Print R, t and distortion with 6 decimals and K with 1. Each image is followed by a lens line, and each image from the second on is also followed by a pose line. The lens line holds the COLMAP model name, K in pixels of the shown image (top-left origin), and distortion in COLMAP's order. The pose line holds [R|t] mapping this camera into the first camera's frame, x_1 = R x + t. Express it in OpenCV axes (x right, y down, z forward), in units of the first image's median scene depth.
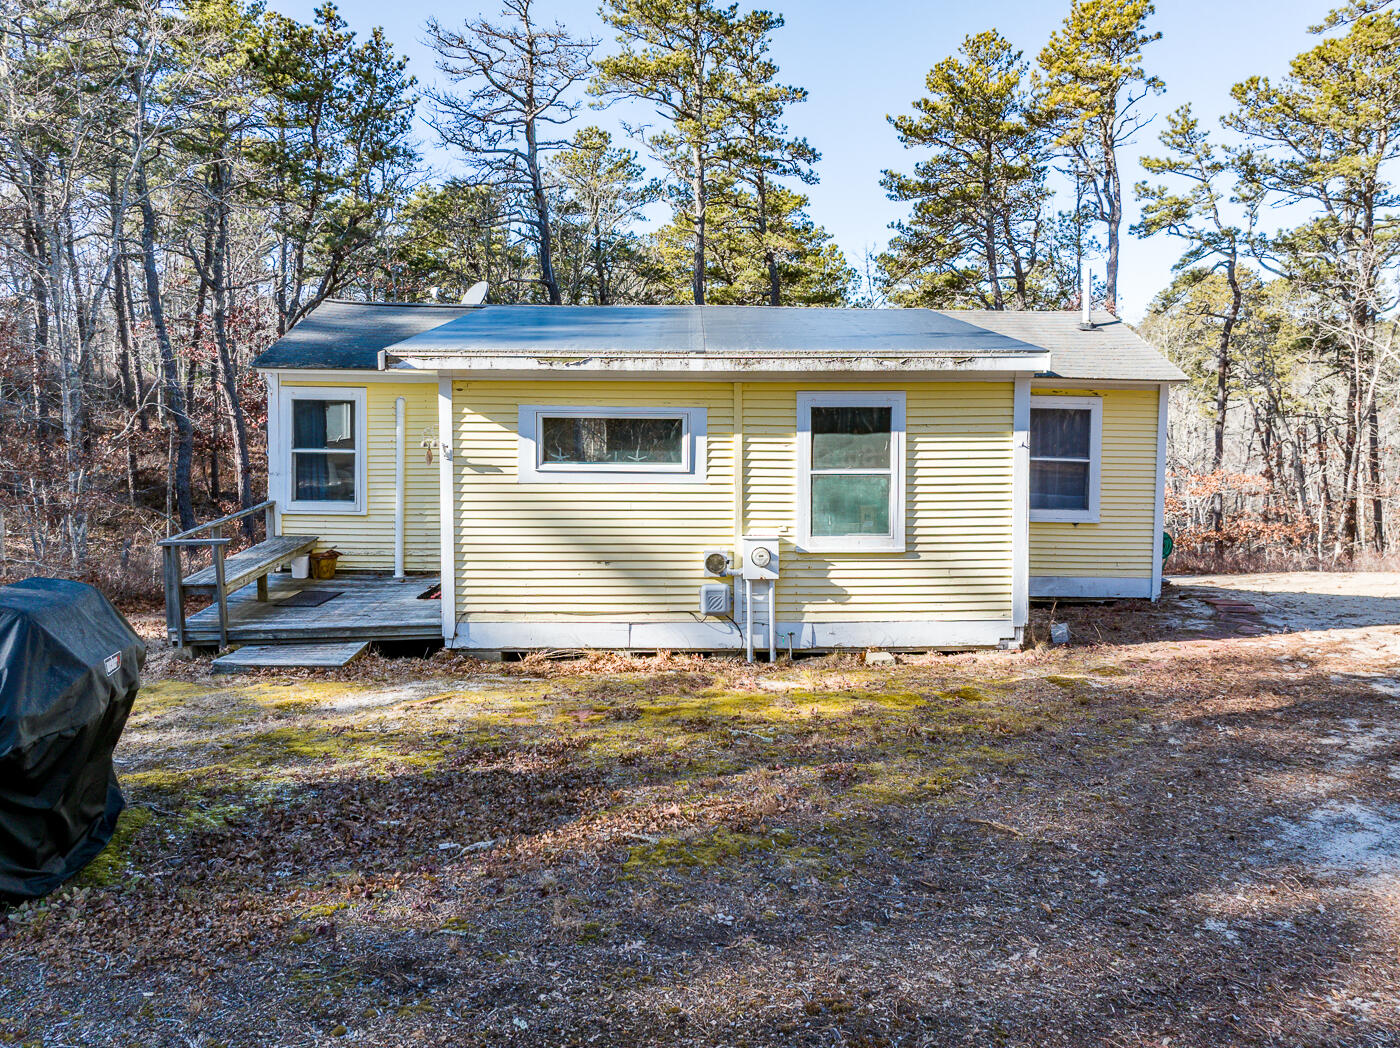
lens RADIAL K [[1000.7, 0, 698.4], [0, 1000.7, 491.9], [0, 0, 1]] dist [-0.032608, -0.000545]
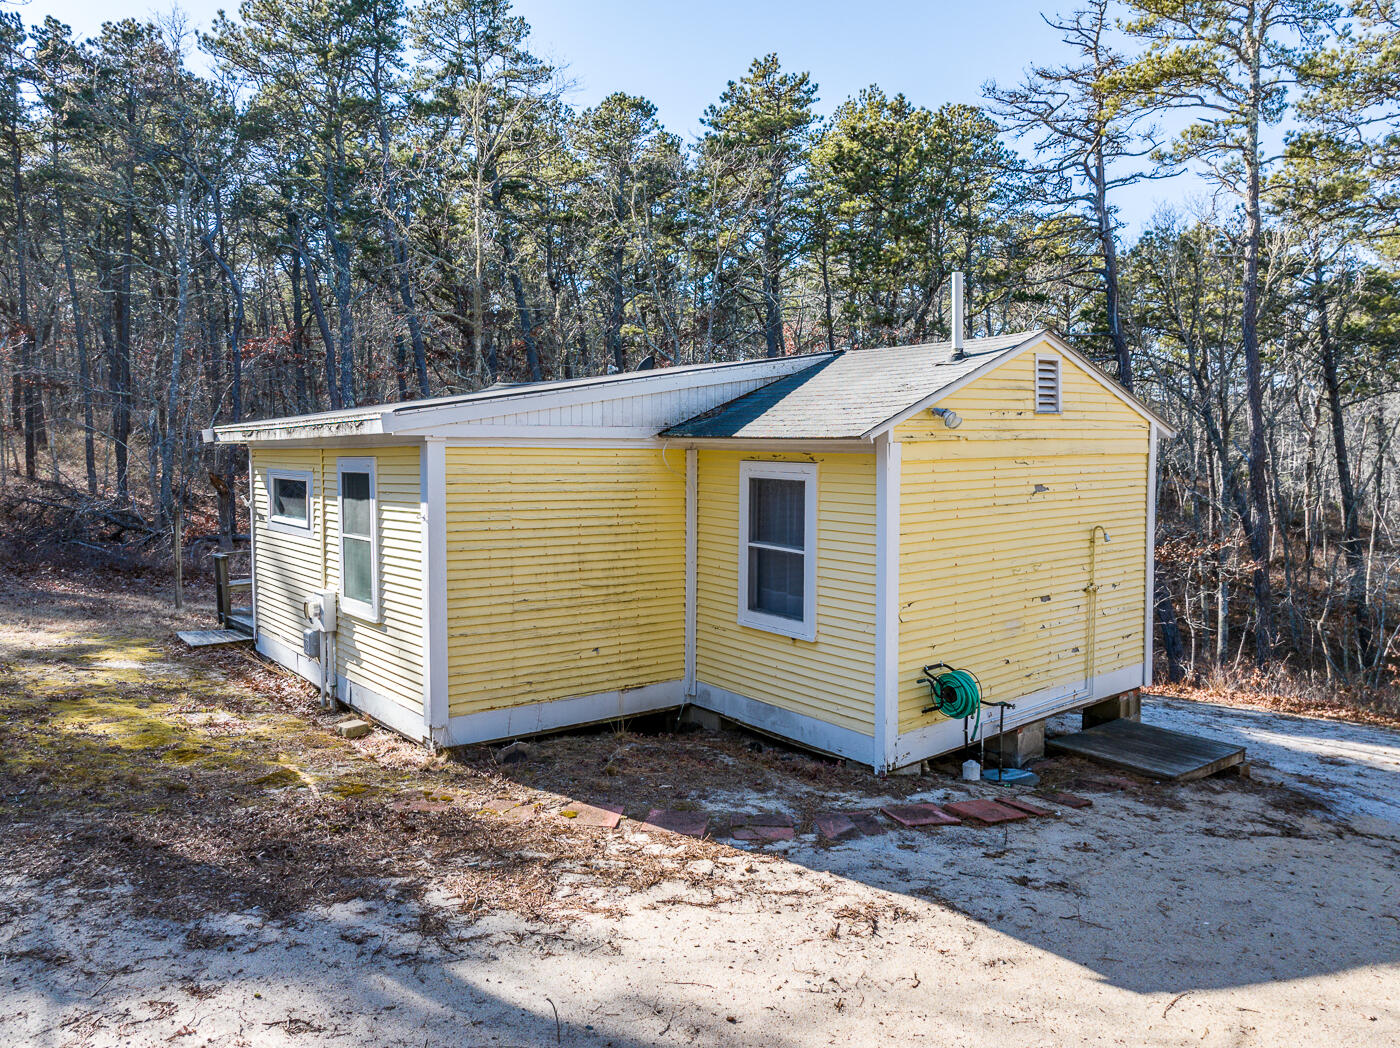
lens RADIAL K [[951.4, 0, 700.0], [0, 951.4, 524.0], [0, 0, 1]] dist [-0.002264, 0.000750]
pose [[0.627923, 0.056431, -0.776227, 0.877628], [-0.076308, 0.997026, 0.010754, -0.053707], [0.774526, 0.052480, 0.630362, 0.514004]]
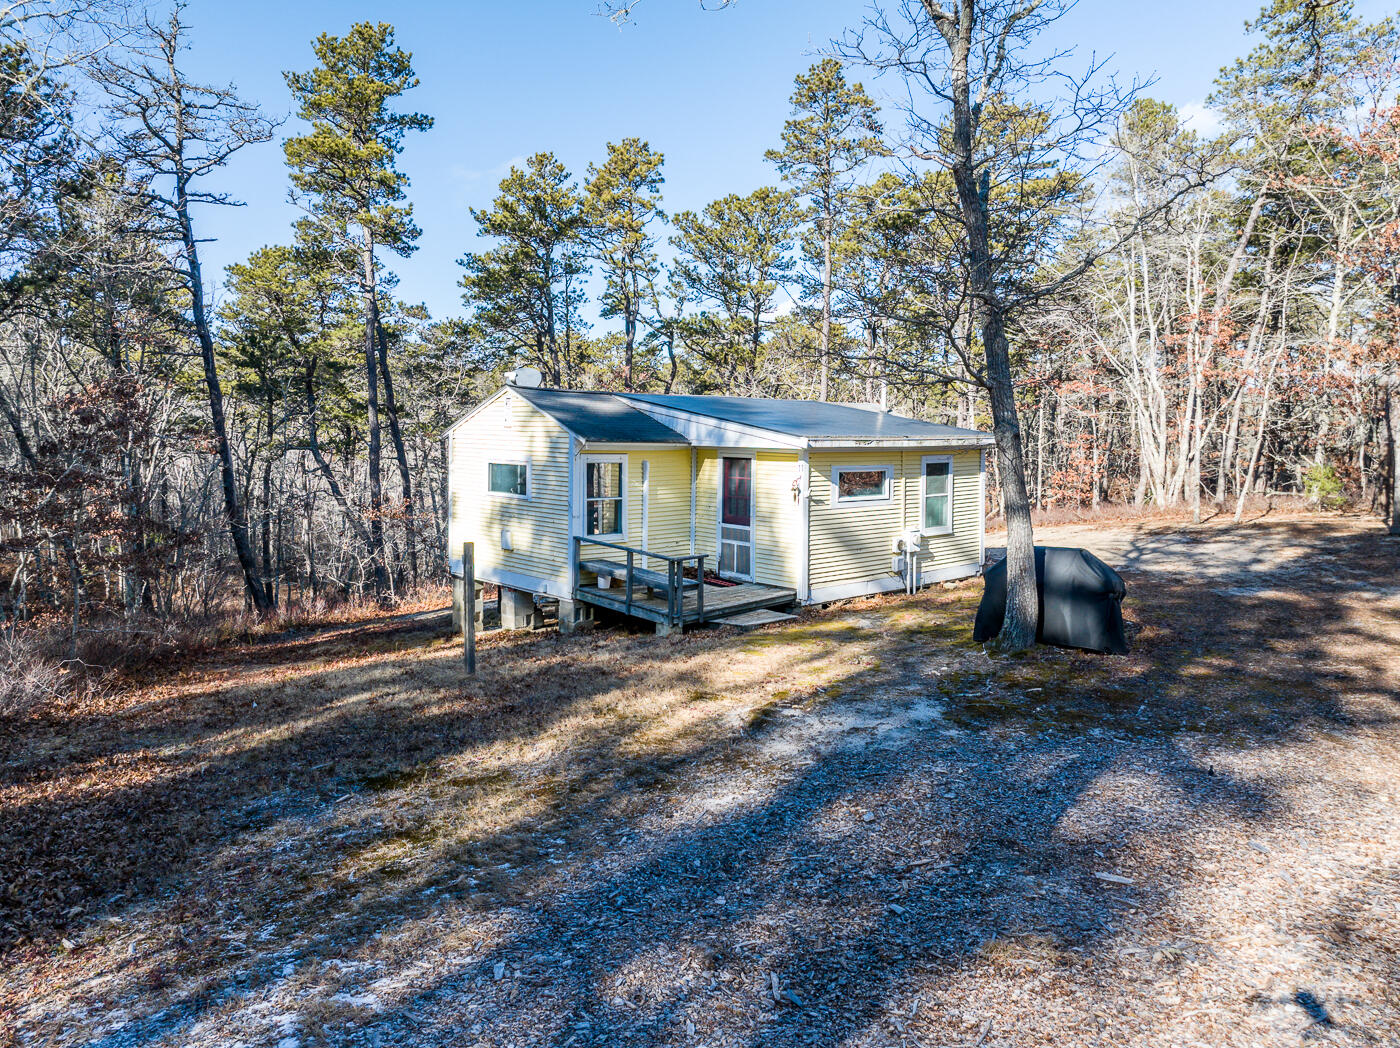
lens RADIAL K [[951.4, 0, 700.0], [0, 951.4, 524.0], [0, 0, 1]] dist [-0.002264, 0.000750]
pose [[0.764734, -0.064716, 0.641087, -1.117462], [0.065542, 0.997596, 0.022522, -0.027454], [-0.641004, 0.024795, 0.767137, -0.121608]]
